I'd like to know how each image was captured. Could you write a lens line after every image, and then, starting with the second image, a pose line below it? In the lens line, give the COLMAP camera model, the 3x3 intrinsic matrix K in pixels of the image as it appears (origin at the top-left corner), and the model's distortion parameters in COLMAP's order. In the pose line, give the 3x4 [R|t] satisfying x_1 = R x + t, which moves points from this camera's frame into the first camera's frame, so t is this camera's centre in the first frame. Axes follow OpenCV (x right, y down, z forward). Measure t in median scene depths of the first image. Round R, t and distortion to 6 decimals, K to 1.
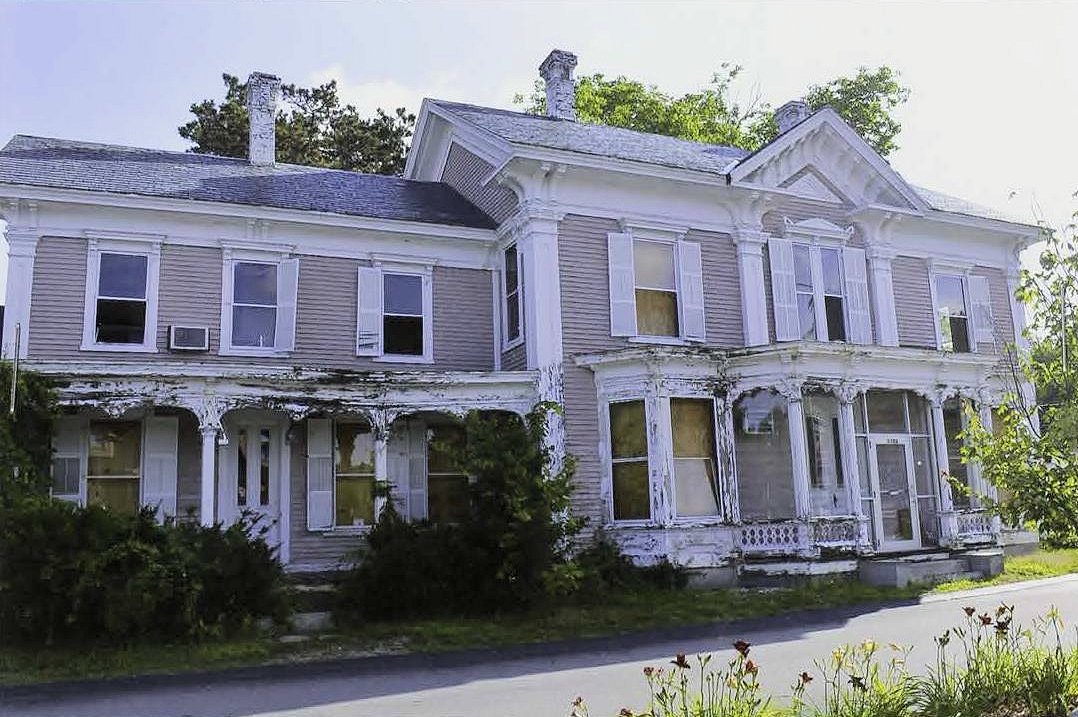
lens RADIAL K [[924.3, 0, 539.0], [0, 924.3, 358.5], [0, 0, 1]] dist [-0.073920, -0.000260]
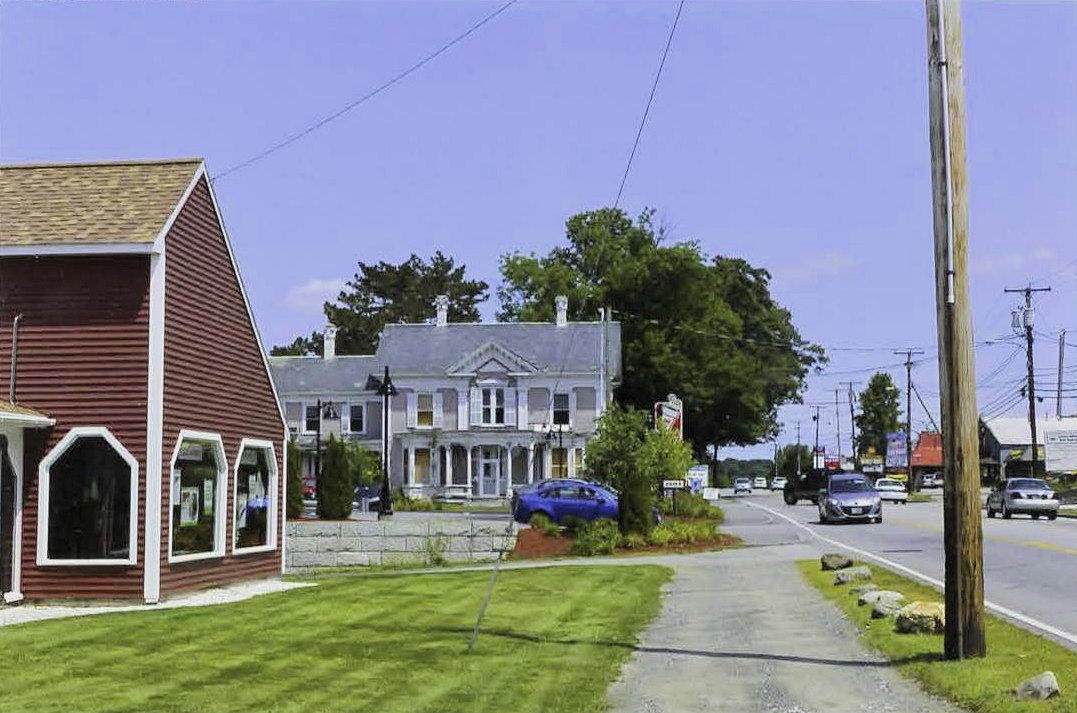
lens RADIAL K [[1411.9, 0, 538.5], [0, 1411.9, 356.5], [0, 0, 1]] dist [-0.007083, -0.002801]
pose [[0.864145, -0.010327, -0.503137, 2.937539], [0.060578, 0.994654, 0.083629, -0.649939], [0.499583, -0.102746, 0.860151, -2.958879]]
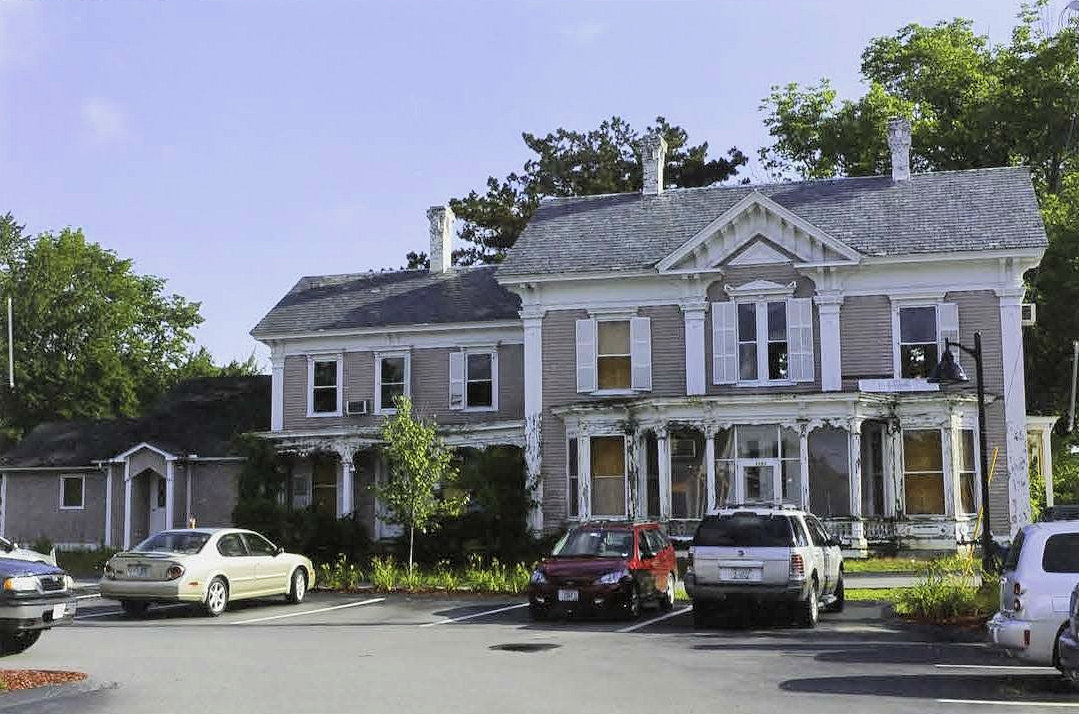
lens RADIAL K [[1414.5, 0, 539.5], [0, 1414.5, 357.0], [0, 0, 1]] dist [-0.007083, -0.002801]
pose [[0.755512, -0.040415, -0.653887, 1.522933], [0.101234, 0.993309, 0.055574, -0.213555], [0.647265, -0.108183, 0.754549, -0.747706]]
